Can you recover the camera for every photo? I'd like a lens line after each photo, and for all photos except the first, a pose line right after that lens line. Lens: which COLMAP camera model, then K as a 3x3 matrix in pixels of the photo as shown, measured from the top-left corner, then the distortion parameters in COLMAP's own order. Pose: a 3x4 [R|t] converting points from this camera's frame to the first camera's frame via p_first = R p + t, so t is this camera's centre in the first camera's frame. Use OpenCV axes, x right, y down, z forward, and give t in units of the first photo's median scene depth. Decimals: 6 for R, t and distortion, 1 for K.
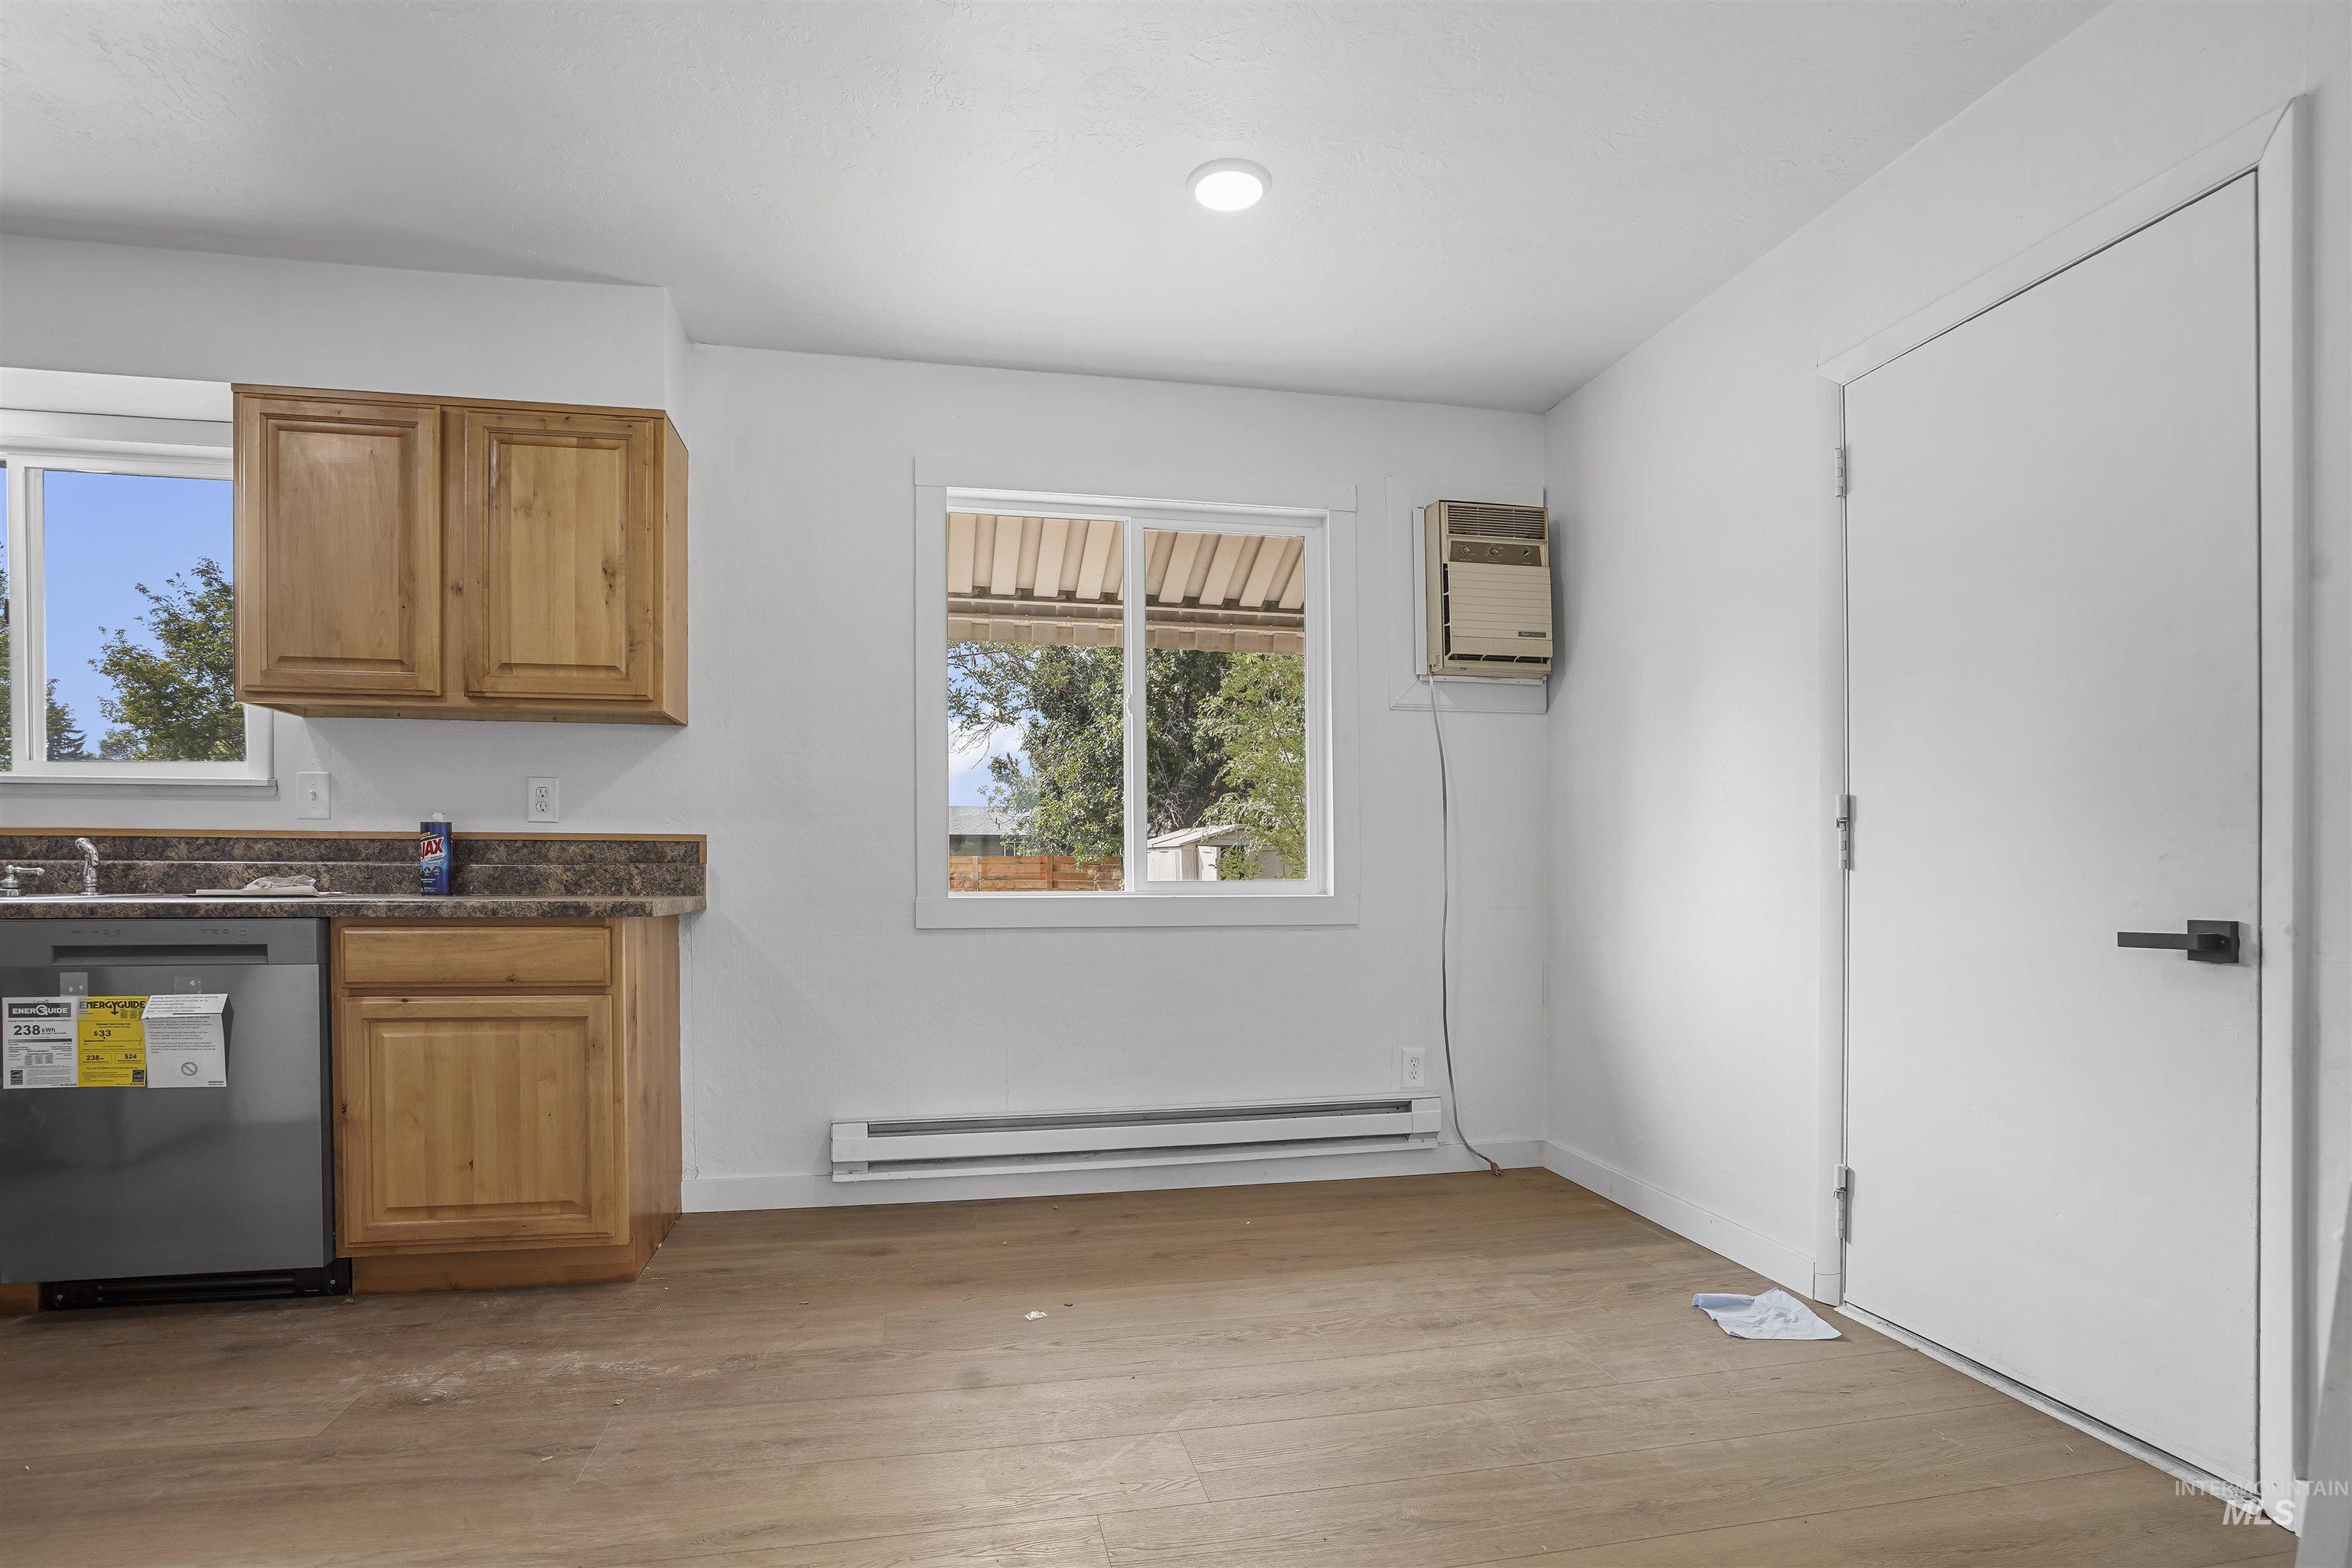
lens RADIAL K [[1151.2, 0, 1172.8], [0, 1151.2, 875.8], [0, 0, 1]] dist [-0.044781, 0.018273]
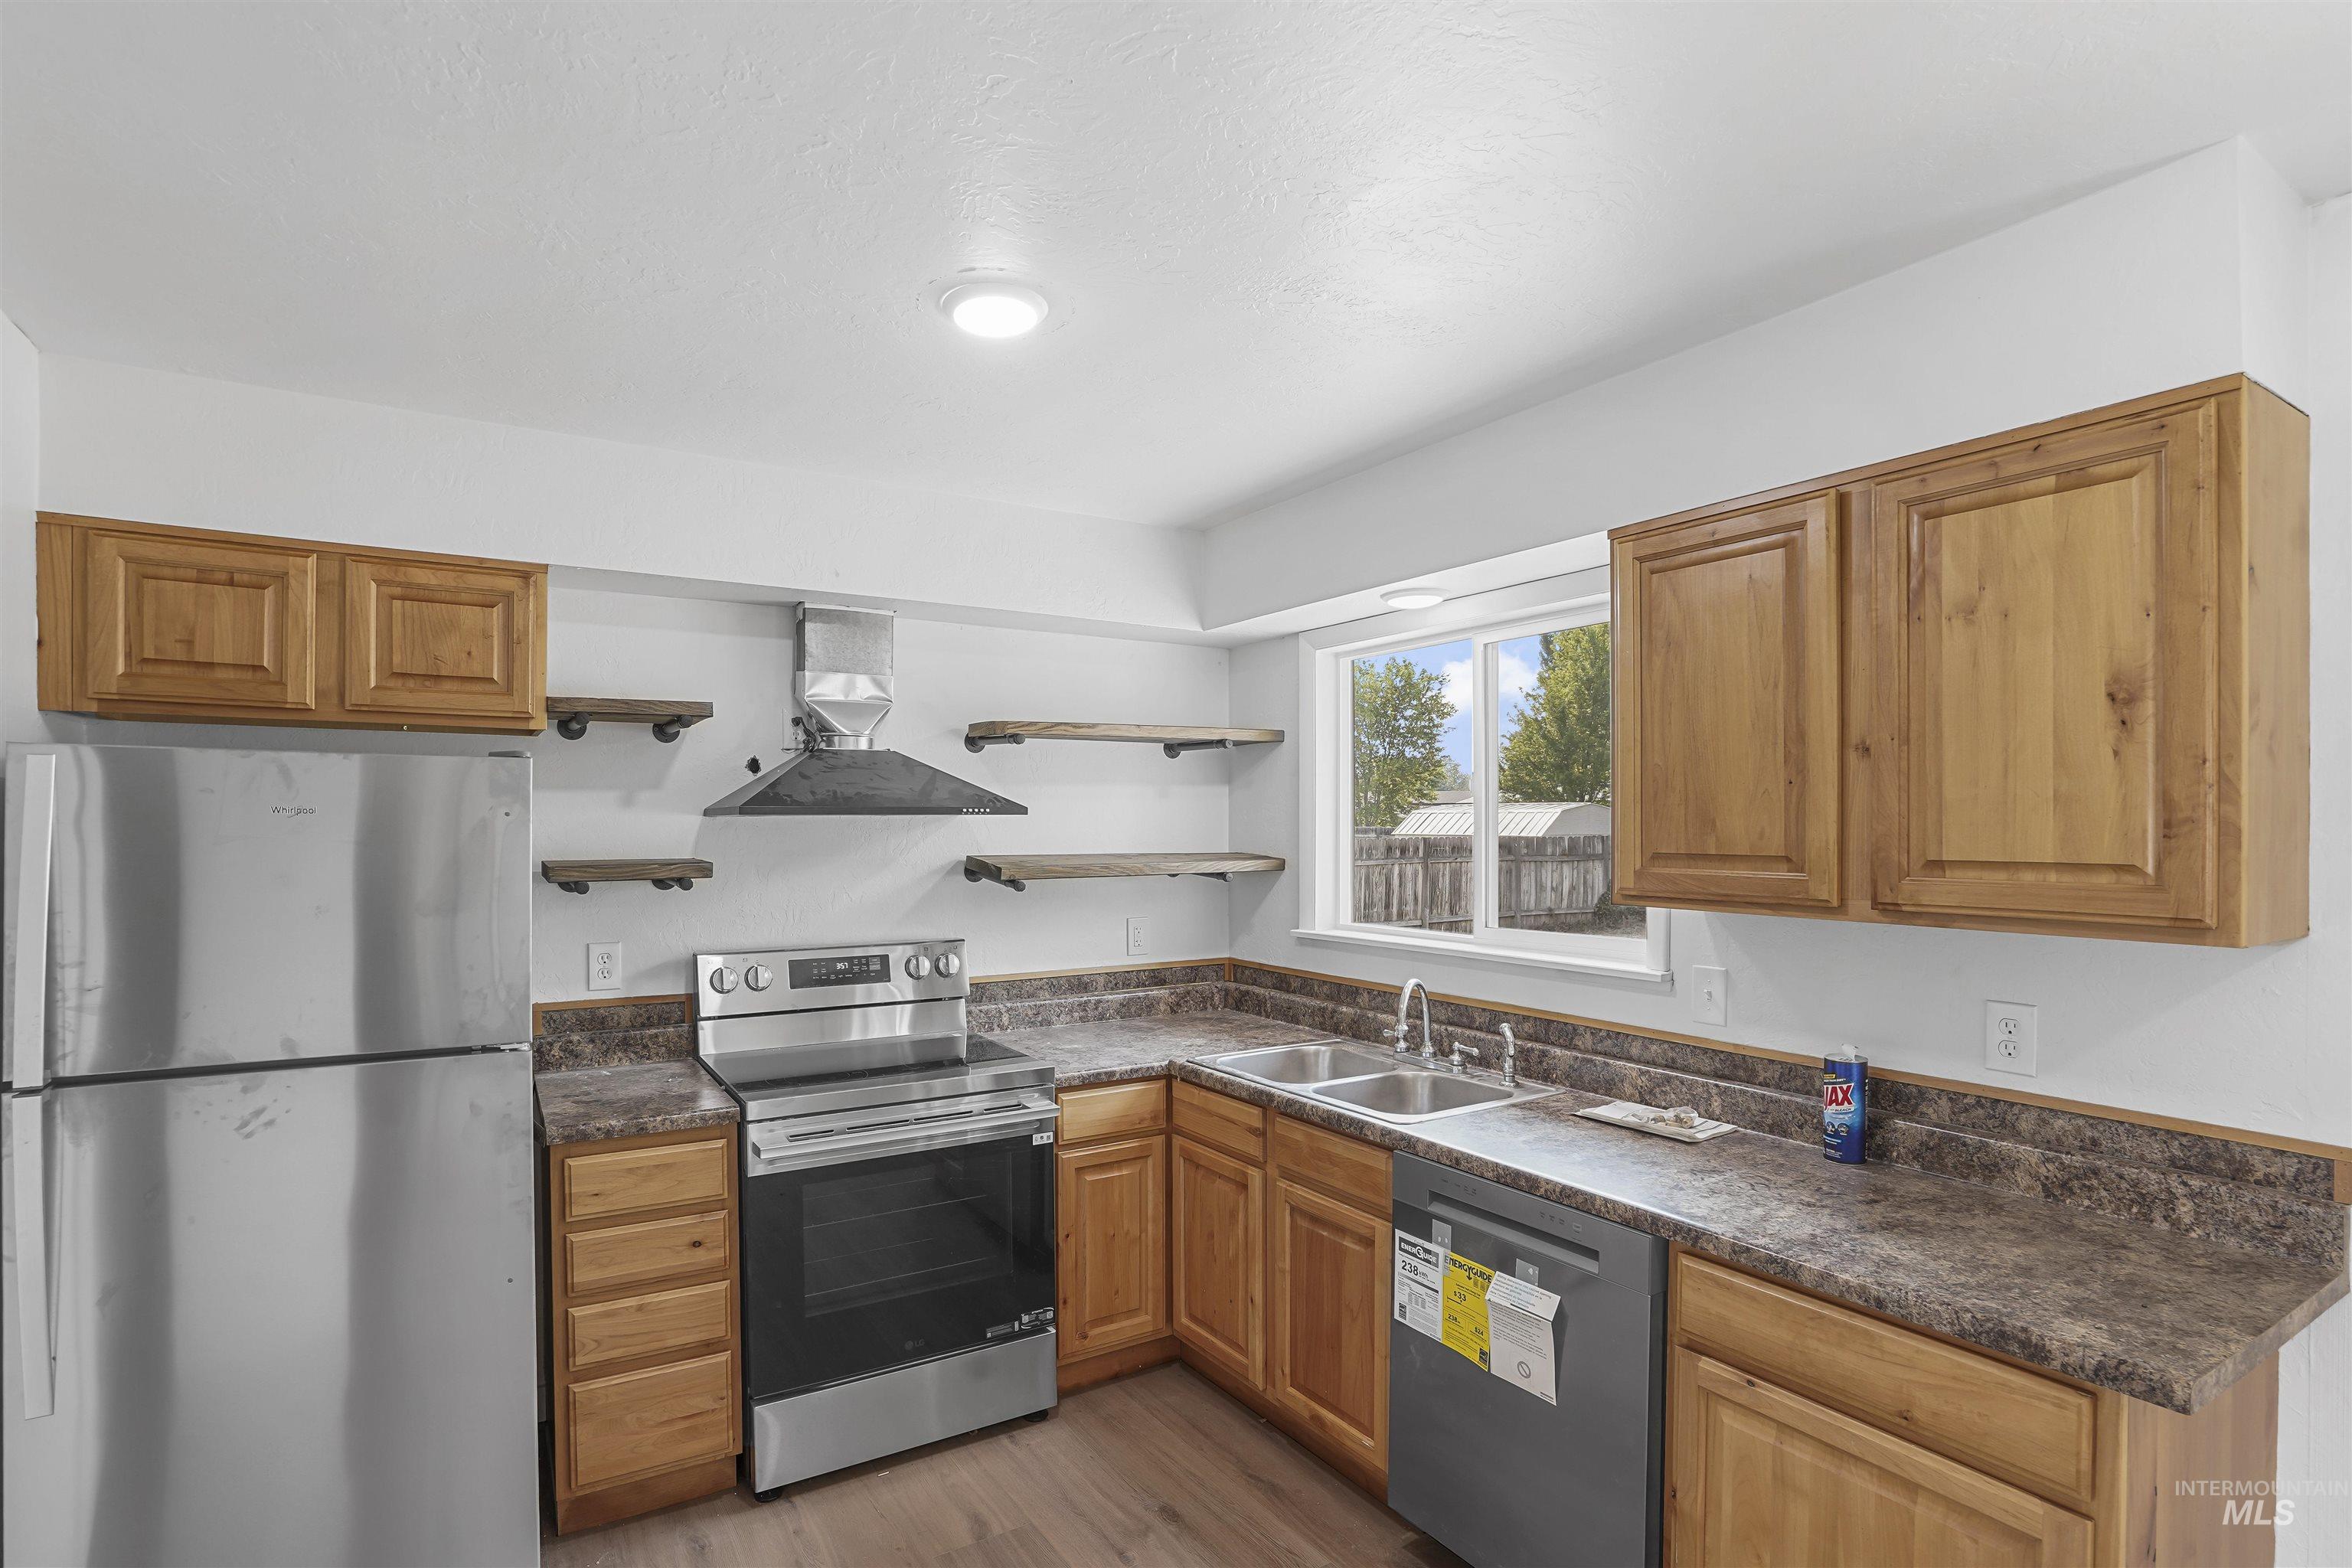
lens RADIAL K [[1124.6, 0, 1169.2], [0, 1124.6, 837.5], [0, 0, 1]] dist [-0.041912, 0.017255]
pose [[0.337968, 0.015285, -0.941033, -0.146622], [-0.009050, 0.999875, 0.012991, -0.205030], [0.941114, 0.004126, 0.338064, 0.383899]]
